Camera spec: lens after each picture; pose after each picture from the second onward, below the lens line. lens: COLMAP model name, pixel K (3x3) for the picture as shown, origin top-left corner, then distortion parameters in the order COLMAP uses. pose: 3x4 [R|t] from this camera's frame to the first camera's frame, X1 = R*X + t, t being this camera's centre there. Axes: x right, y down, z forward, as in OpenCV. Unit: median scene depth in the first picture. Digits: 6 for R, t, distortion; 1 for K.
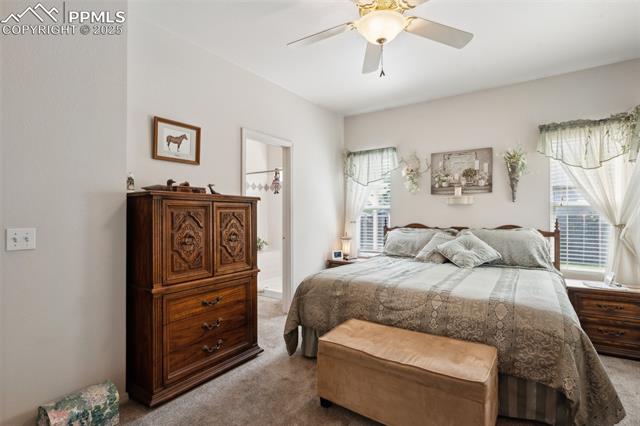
lens RADIAL K [[318.4, 0, 320.1], [0, 318.4, 213.5], [0, 0, 1]] dist [0.003502, 0.000265]
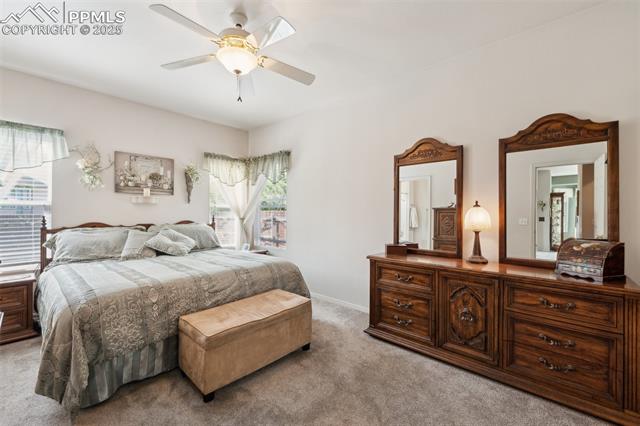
lens RADIAL K [[263.2, 0, 320.0], [0, 263.2, 212.9], [0, 0, 1]] dist [-0.001109, -0.000211]
pose [[0.134253, -0.000424, 0.990947, -0.403051], [-0.002006, 0.999998, 0.000700, 0.002445], [-0.990945, -0.002082, 0.134251, 0.282024]]
